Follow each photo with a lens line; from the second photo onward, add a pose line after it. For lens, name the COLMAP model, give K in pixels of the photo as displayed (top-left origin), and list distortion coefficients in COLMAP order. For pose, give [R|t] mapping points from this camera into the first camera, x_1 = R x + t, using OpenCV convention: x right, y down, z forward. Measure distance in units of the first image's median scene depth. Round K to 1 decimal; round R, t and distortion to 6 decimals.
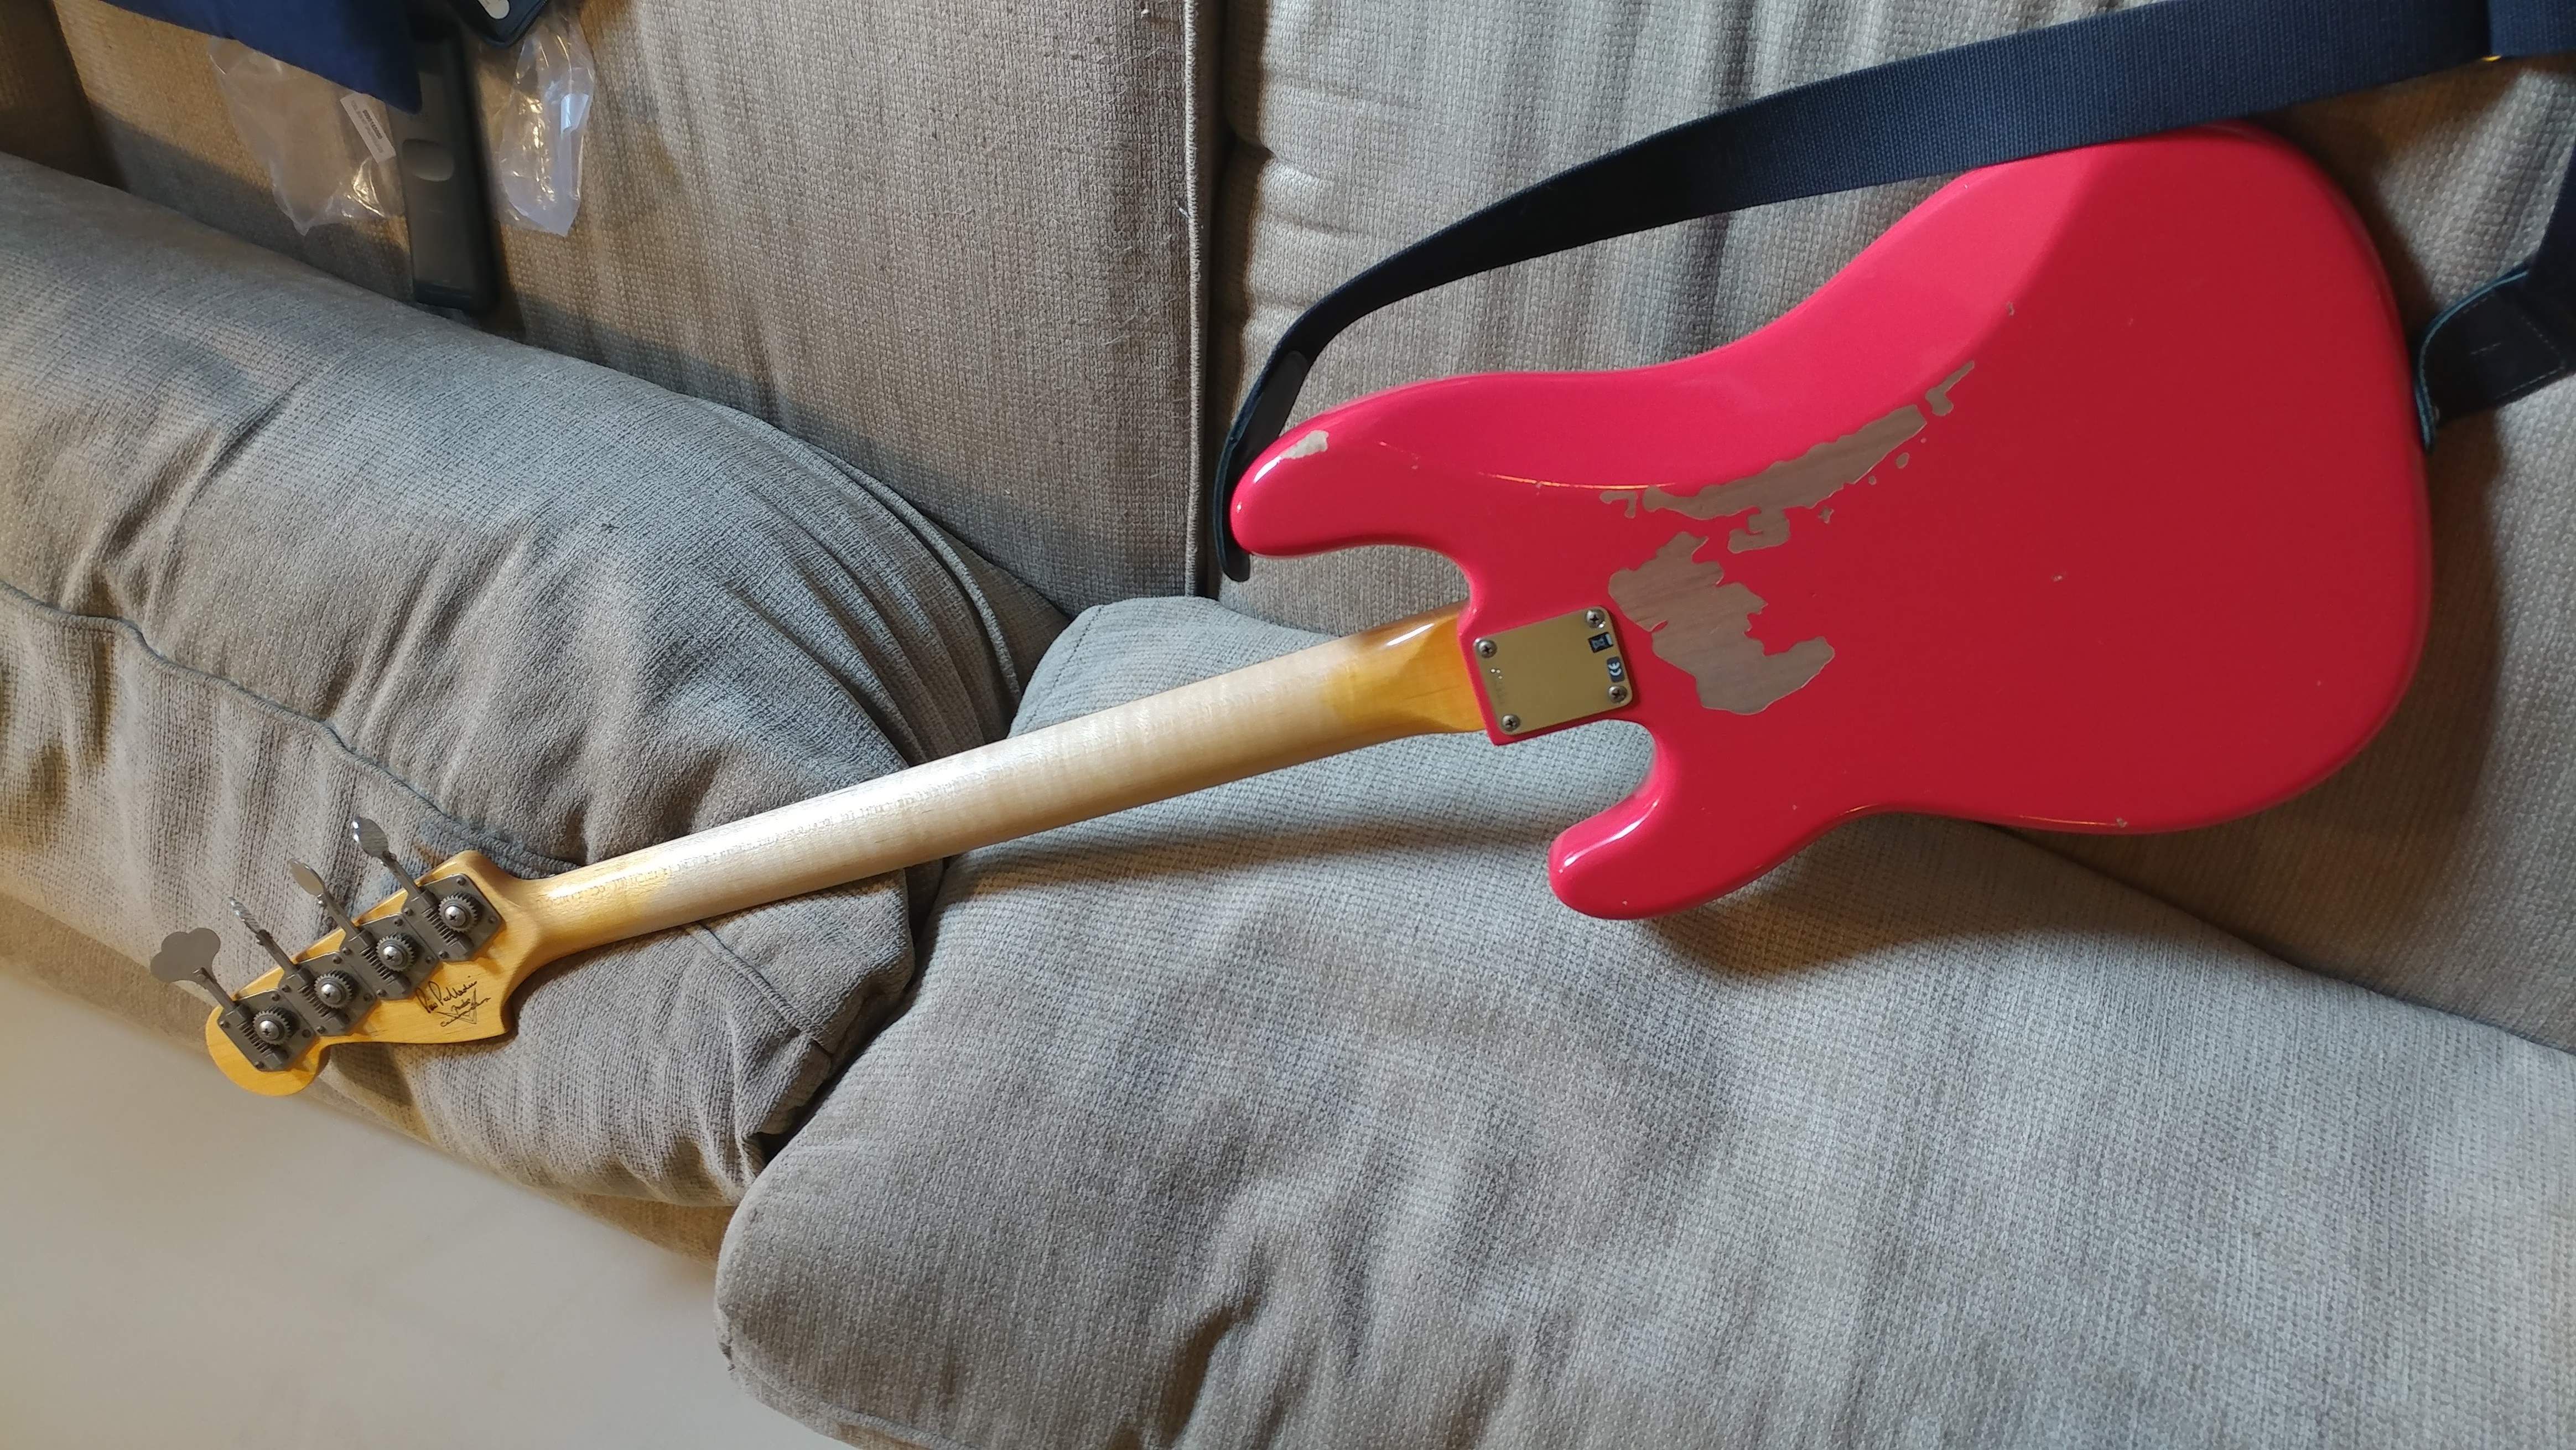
lens RADIAL K [[2165.3, 0, 1293.1], [0, 2165.3, 750.0], [0, 0, 1]] dist [0.004306, -0.002107]
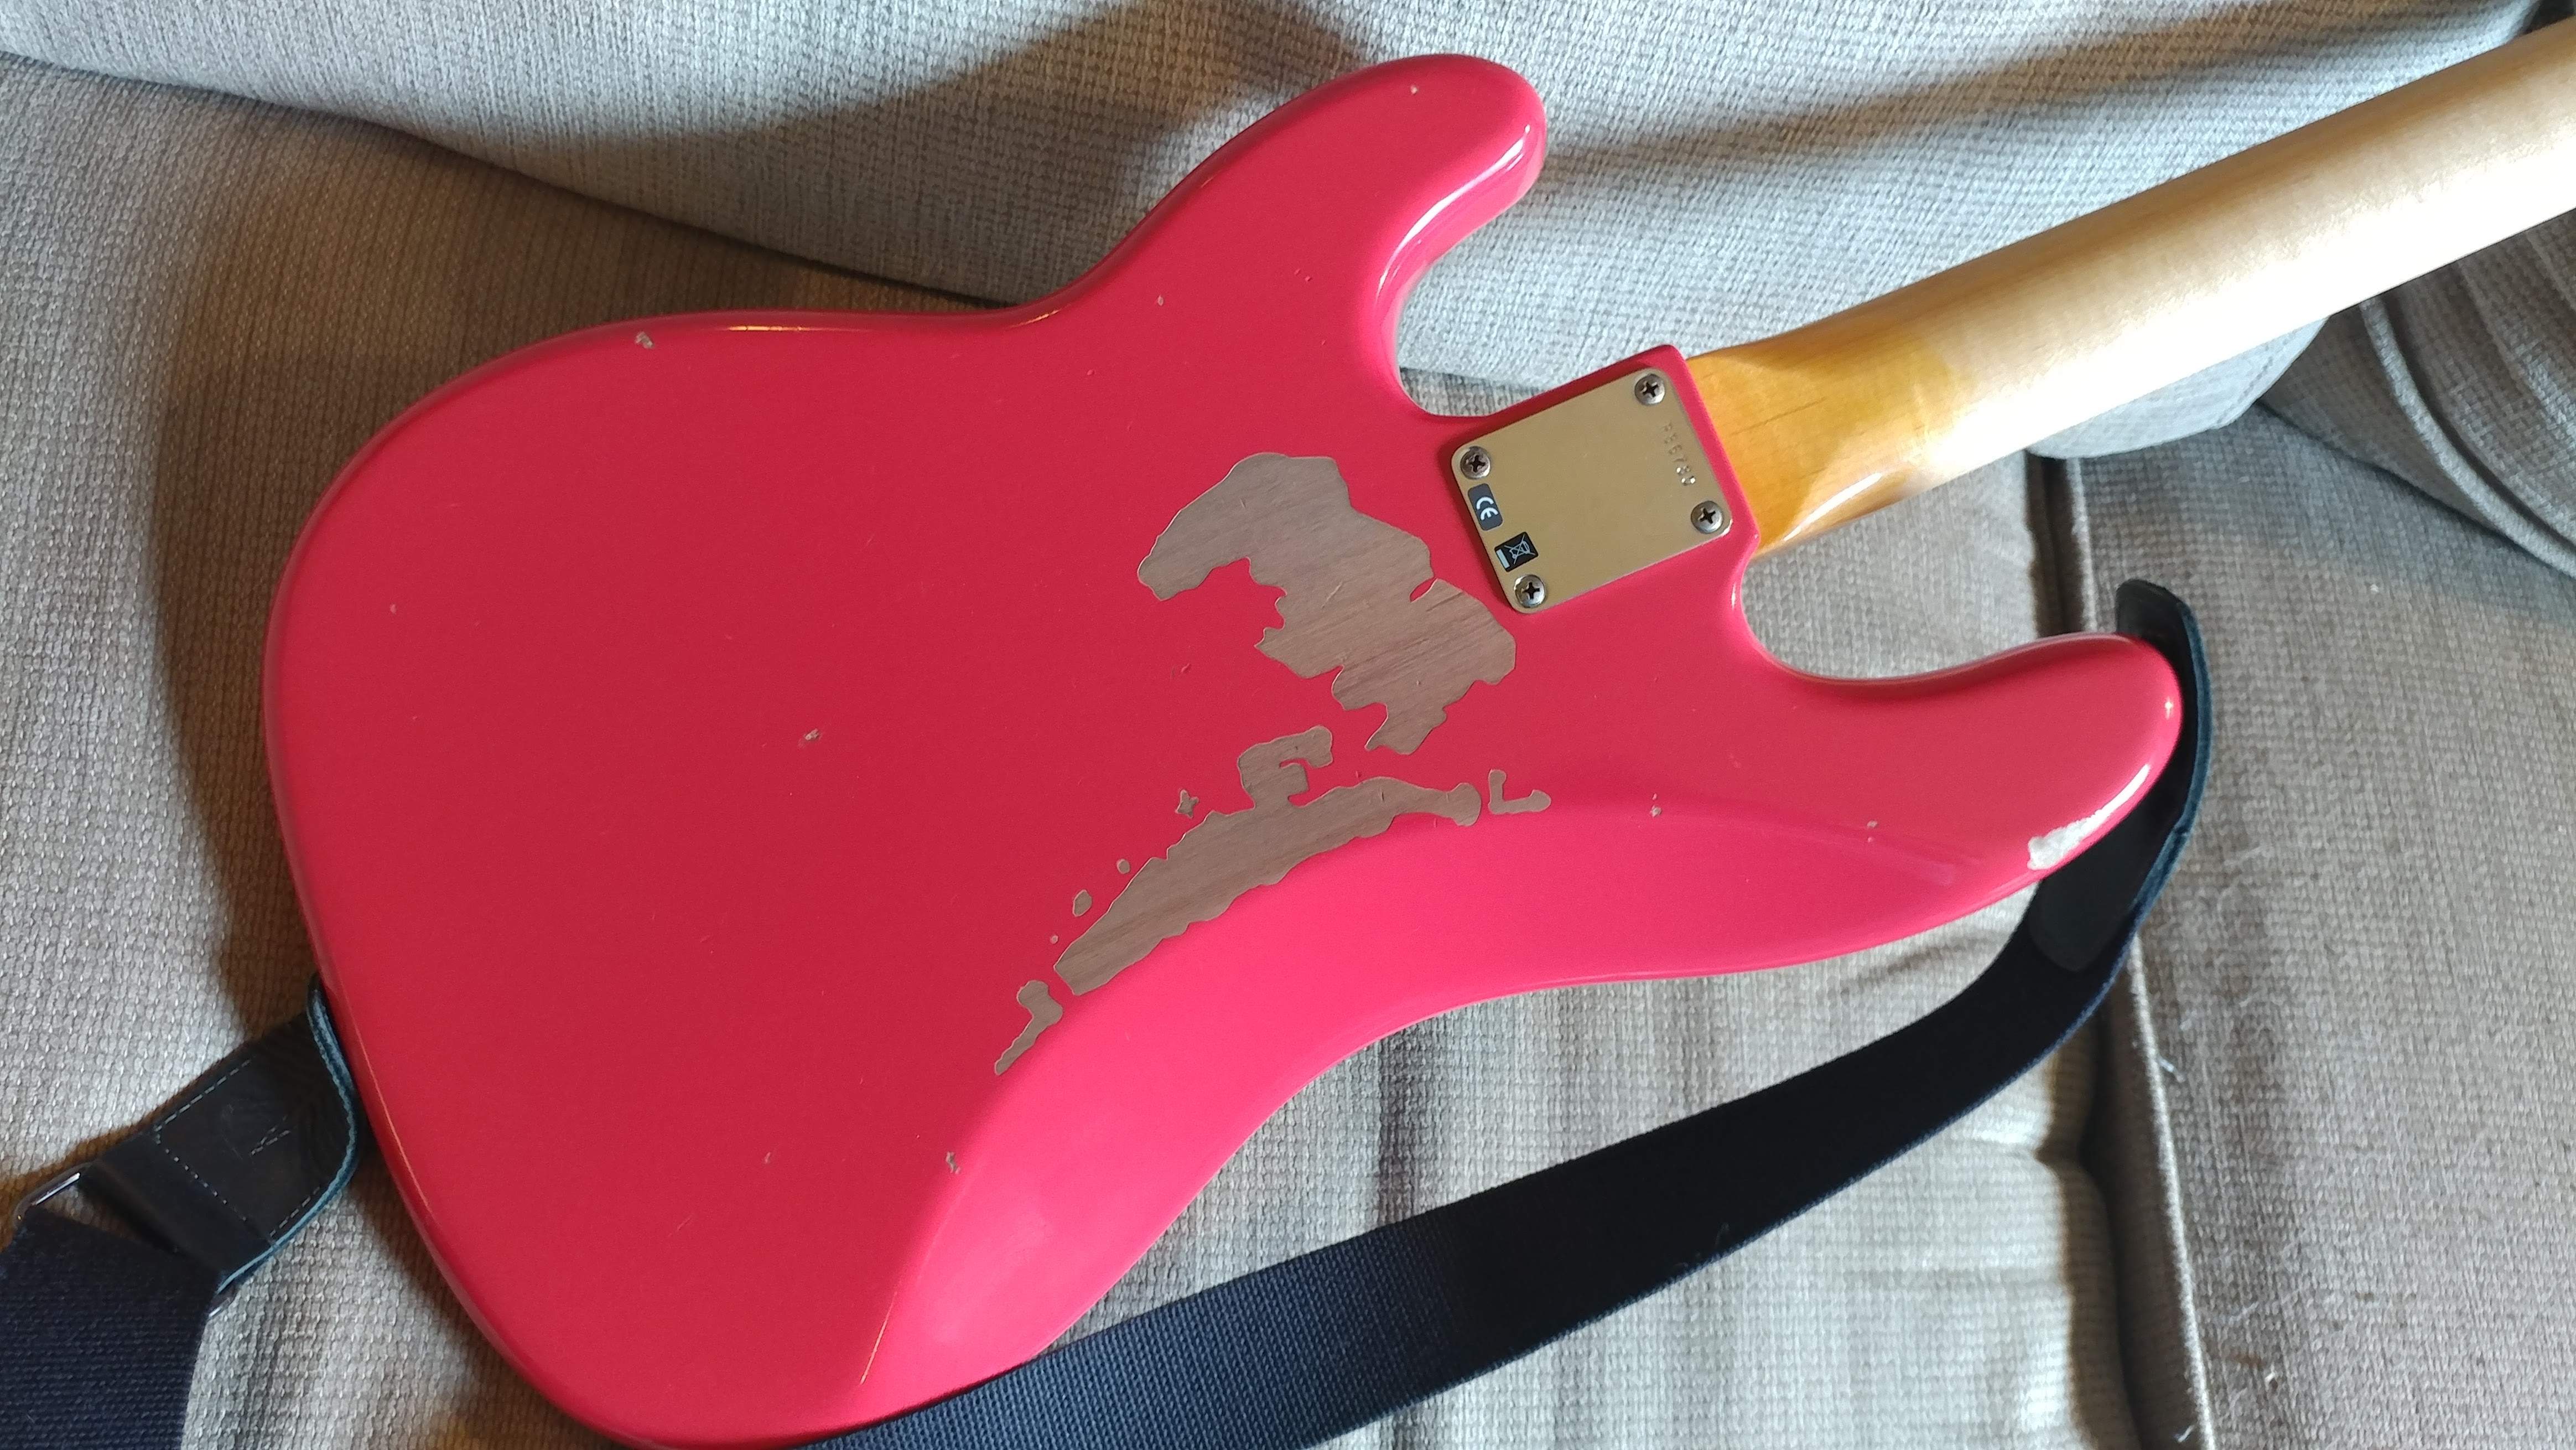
lens RADIAL K [[2152.8, 0, 1292.8], [0, 2152.8, 710.5], [0, 0, 1]] dist [0.006991, -0.005710]
pose [[-0.982770, 0.084611, 0.164328, 0.105782], [-0.125872, -0.957418, -0.259820, 0.069358], [0.135347, -0.276028, 0.951572, 0.400697]]
